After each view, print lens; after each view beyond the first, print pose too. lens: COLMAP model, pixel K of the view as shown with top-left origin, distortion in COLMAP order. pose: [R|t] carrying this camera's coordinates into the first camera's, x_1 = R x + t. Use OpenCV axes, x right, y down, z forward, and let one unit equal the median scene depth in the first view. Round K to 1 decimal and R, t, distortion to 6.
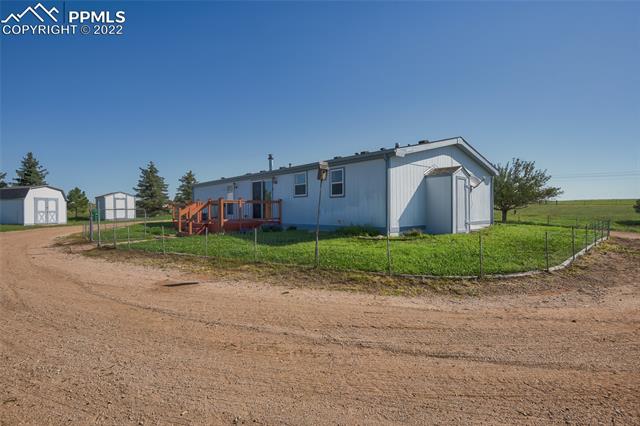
lens RADIAL K [[315.2, 0, 320.0], [0, 315.2, 213.0], [0, 0, 1]] dist [-0.030786, -0.000642]
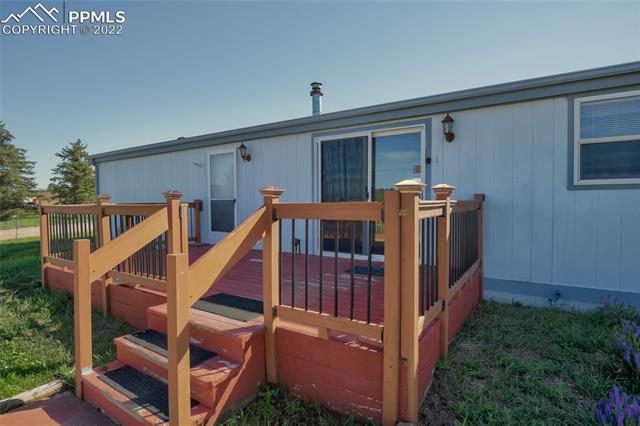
lens RADIAL K [[337.2, 0, 320.0], [0, 337.2, 213.0], [0, 0, 1]] dist [-0.022929, -0.000714]
pose [[0.968653, -0.007177, 0.248314, -0.193690], [0.000933, 0.999681, 0.025254, -0.019546], [-0.248416, -0.024230, 0.968350, 0.417252]]
